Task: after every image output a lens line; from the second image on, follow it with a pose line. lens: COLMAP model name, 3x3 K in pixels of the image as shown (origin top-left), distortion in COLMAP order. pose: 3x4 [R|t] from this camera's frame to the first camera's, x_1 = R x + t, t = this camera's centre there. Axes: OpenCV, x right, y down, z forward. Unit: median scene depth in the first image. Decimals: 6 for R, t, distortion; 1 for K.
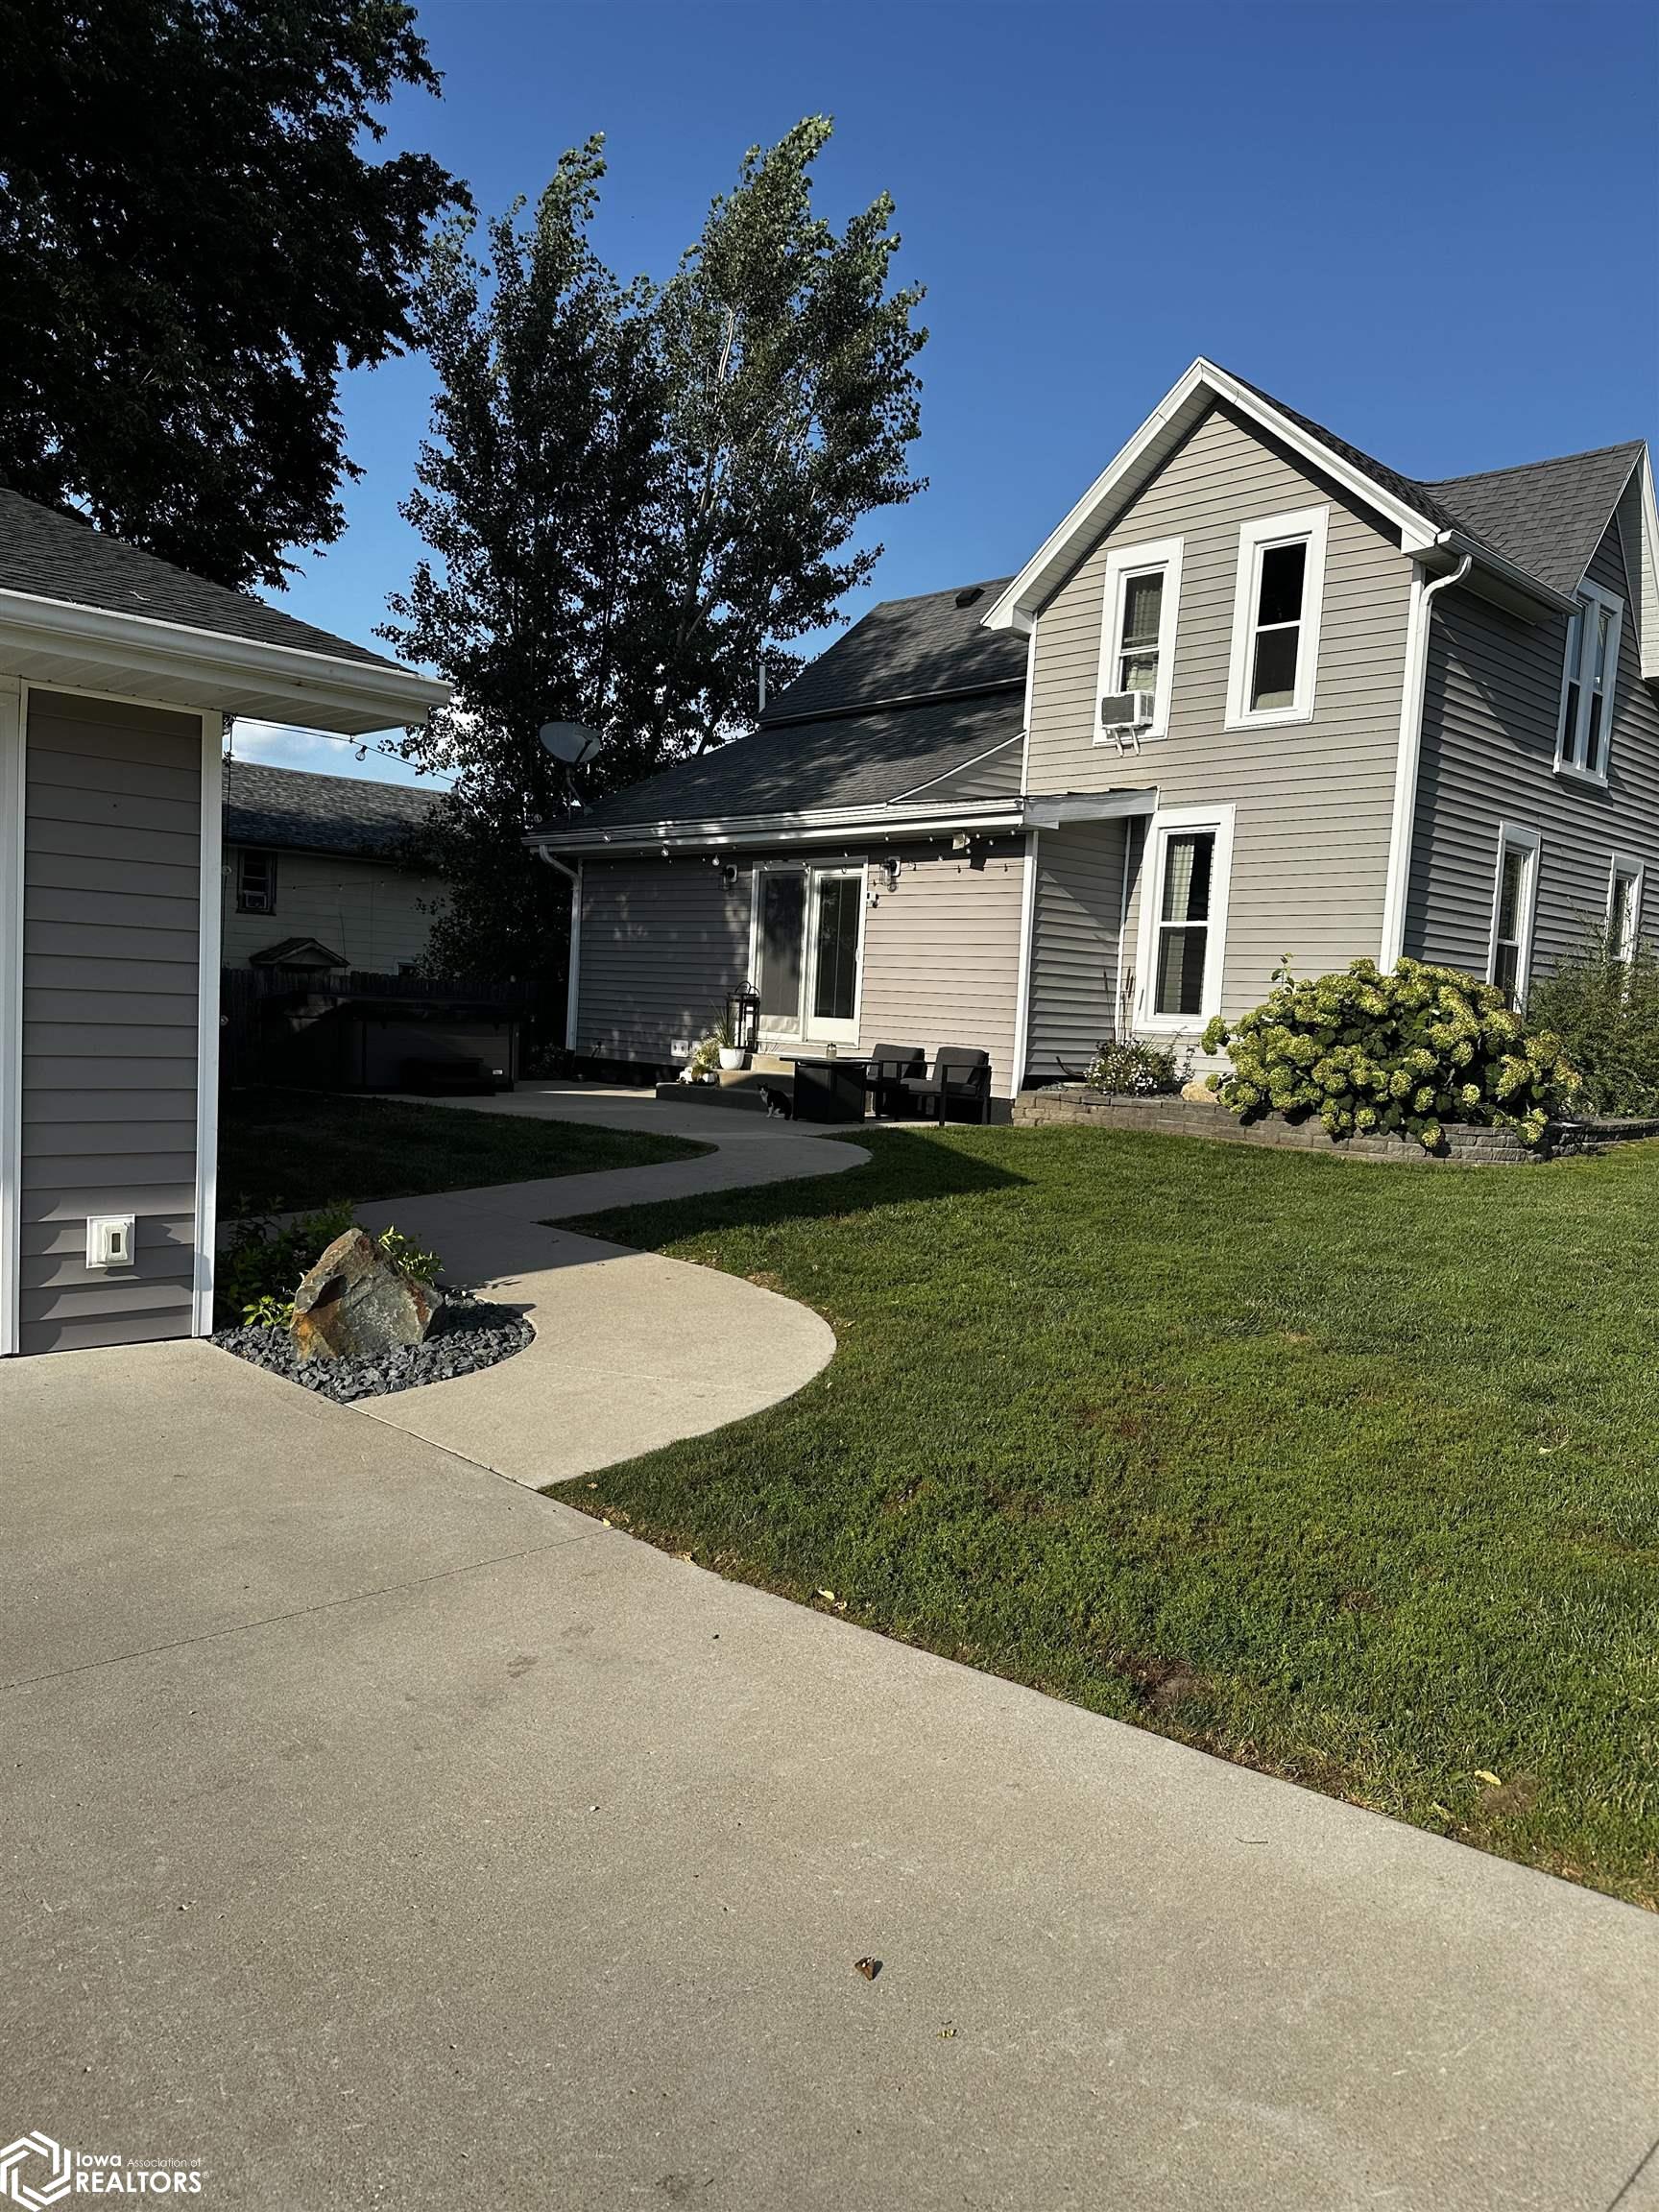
lens RADIAL K [[1553.8, 0, 840.2], [0, 1553.8, 1110.5], [0, 0, 1]] dist [0.082419, -0.124447]
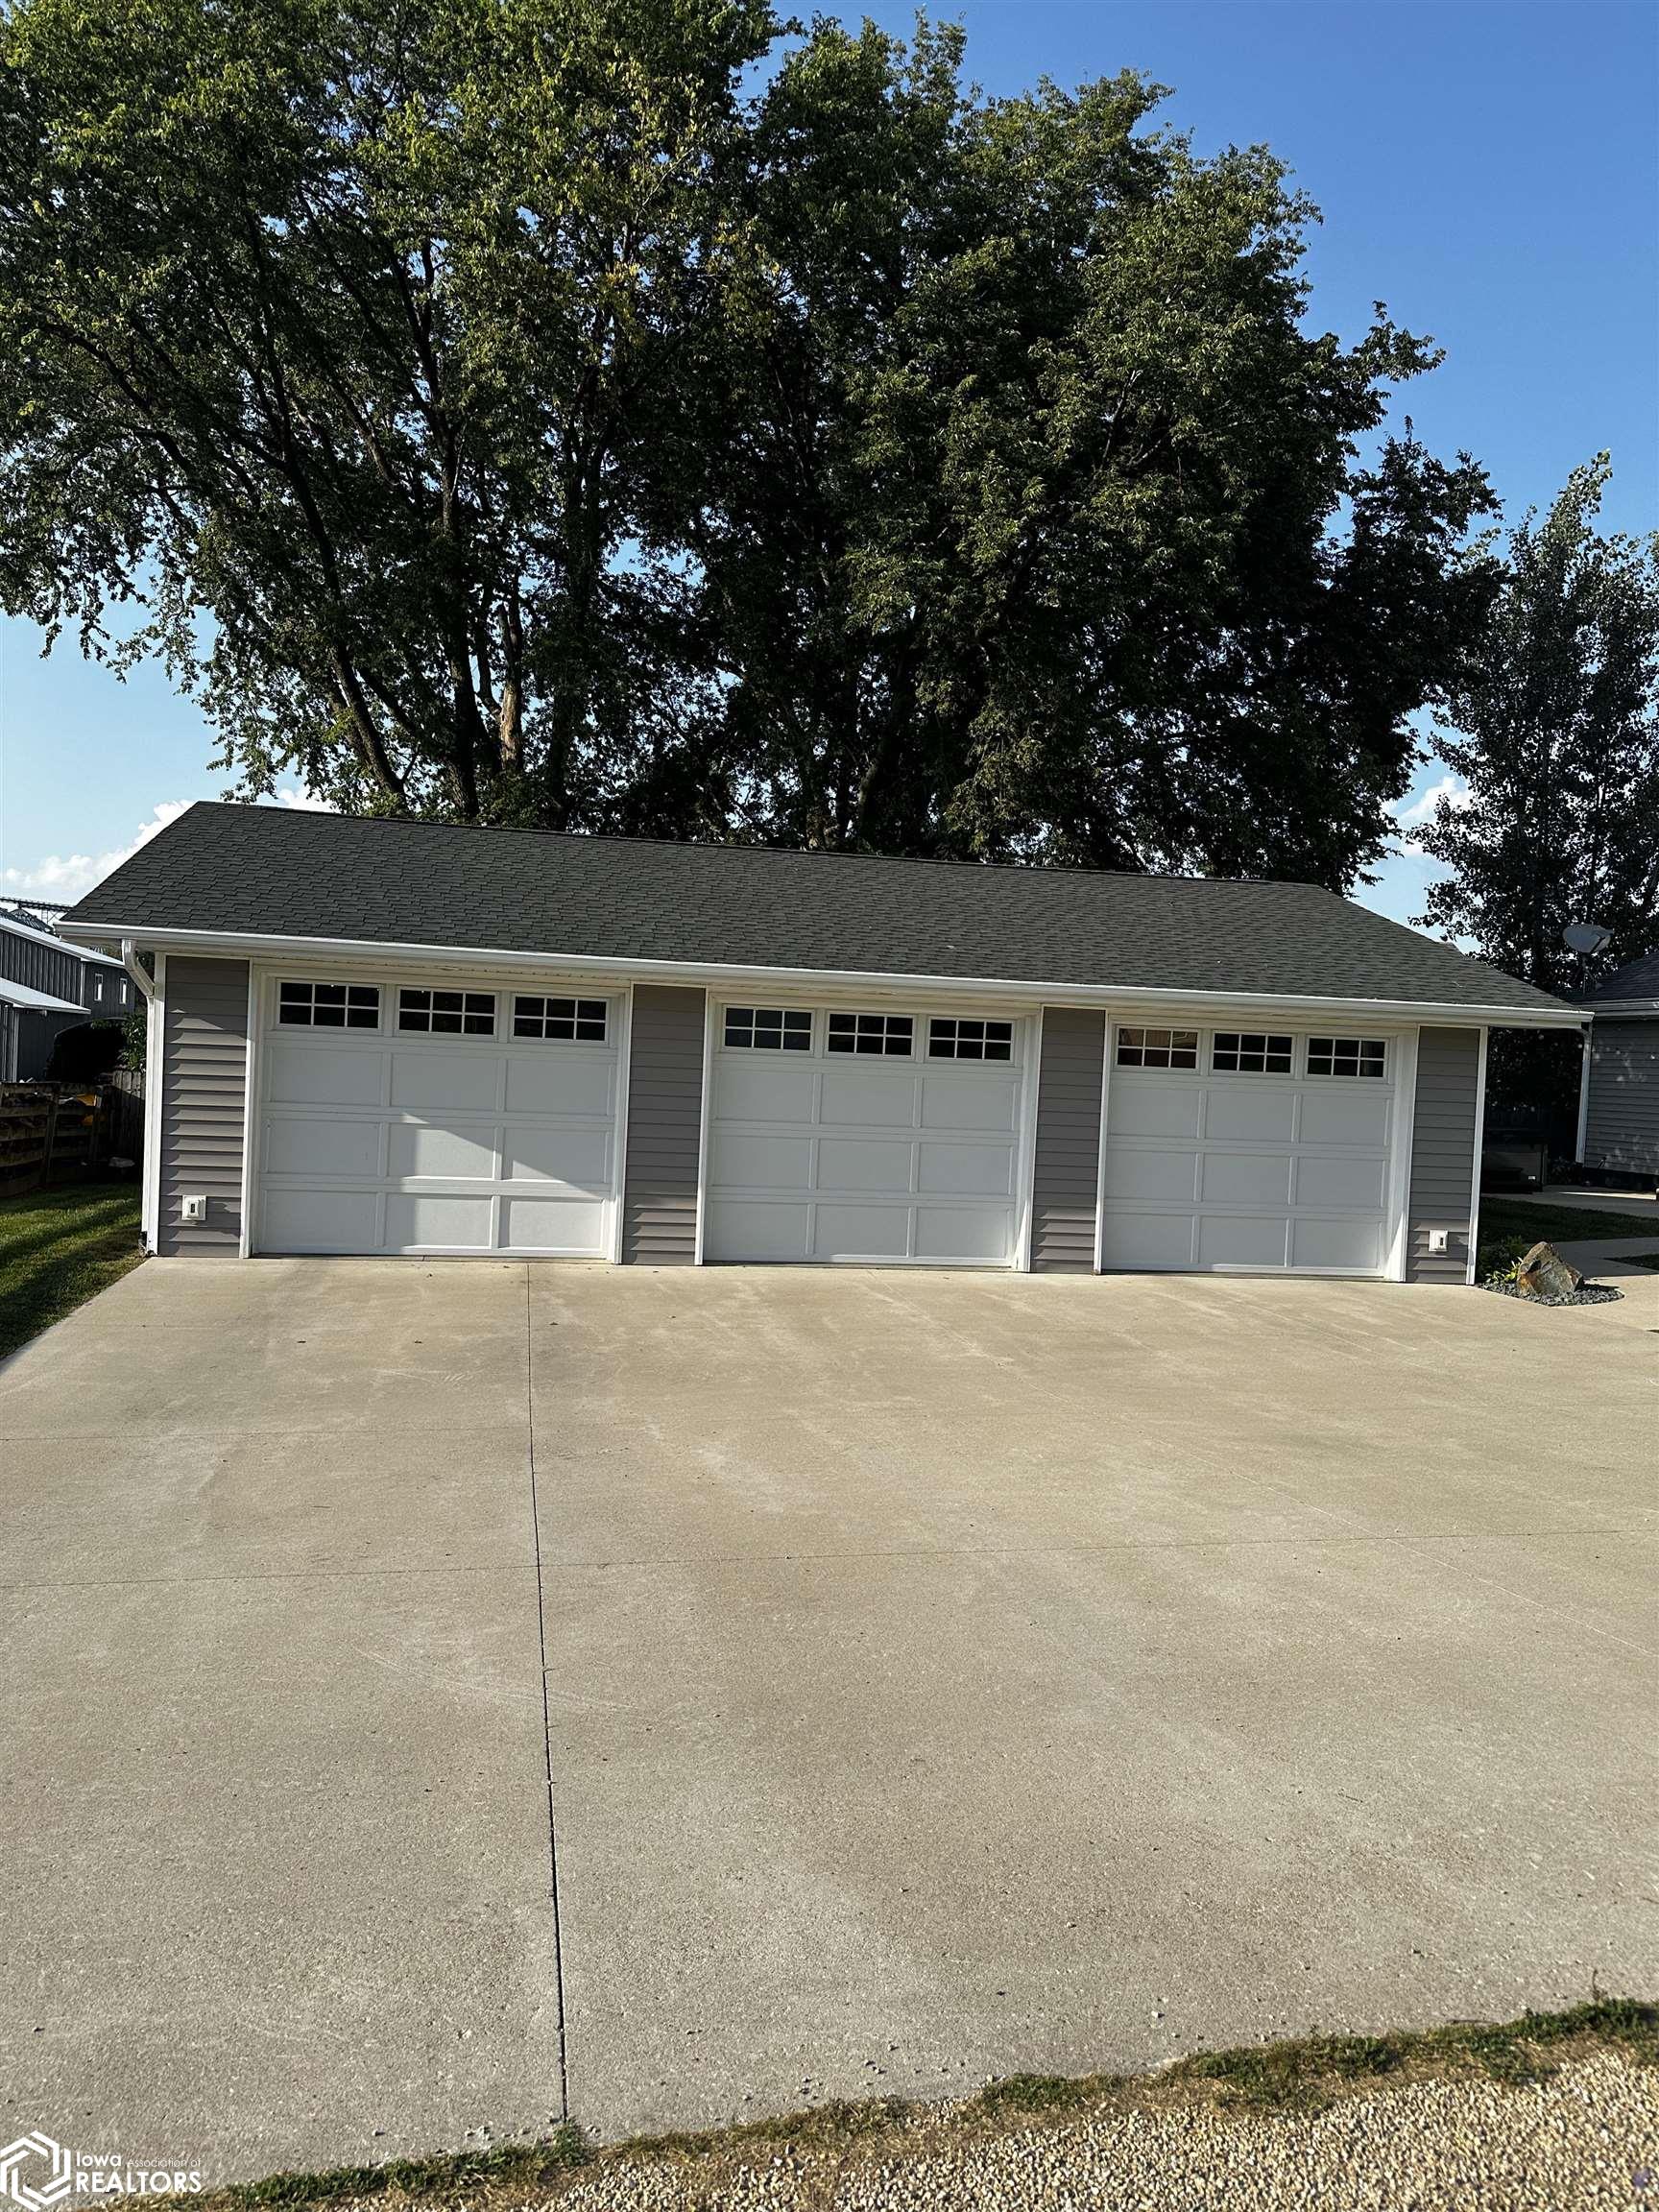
lens RADIAL K [[1563.6, 0, 838.9], [0, 1563.6, 1104.3], [0, 0, 1]] dist [-0.013411, -0.008341]
pose [[0.838868, 0.010552, -0.544232, 0.030354], [-0.047365, 0.997435, -0.053669, 0.018040], [0.542270, 0.070799, 0.837216, -0.625823]]
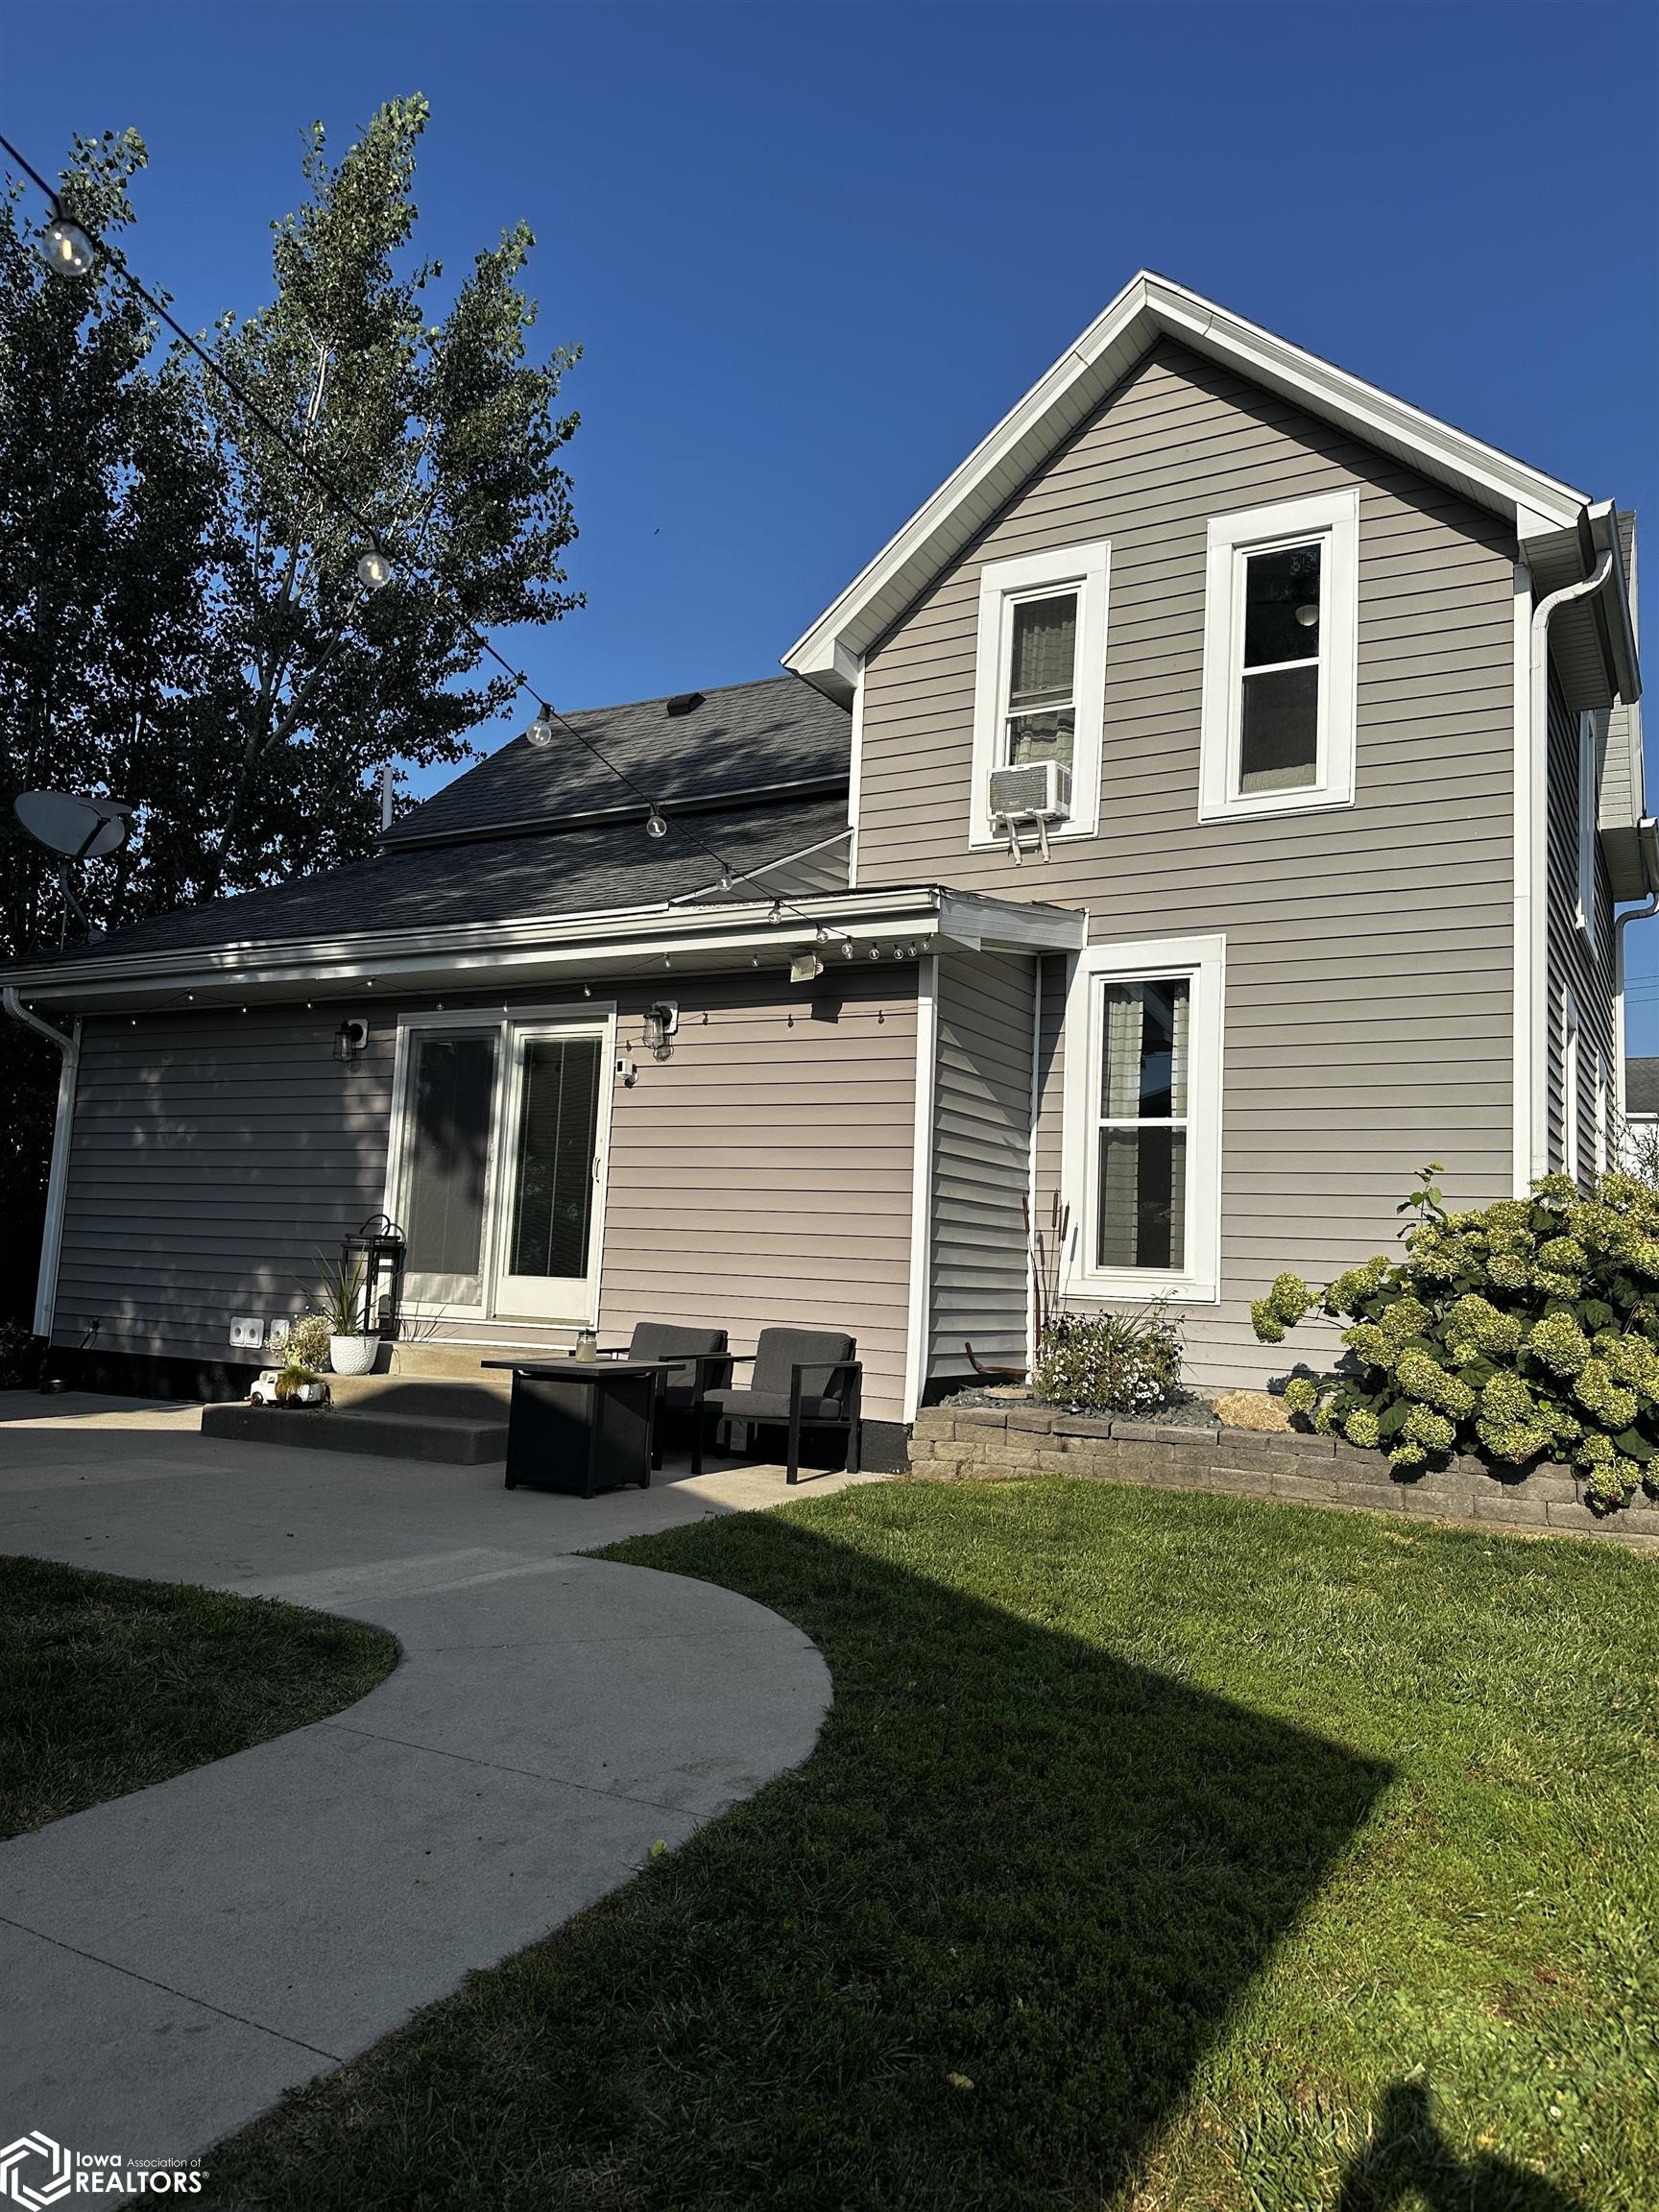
lens RADIAL K [[1558.2, 0, 860.1], [0, 1558.2, 1101.0], [0, 0, 1]] dist [0.172144, -0.311839]
pose [[0.960448, 0.023871, 0.277436, -0.058326], [0.021722, 0.986860, -0.160112, -0.029303], [-0.277612, 0.159805, 0.947309, 0.423524]]
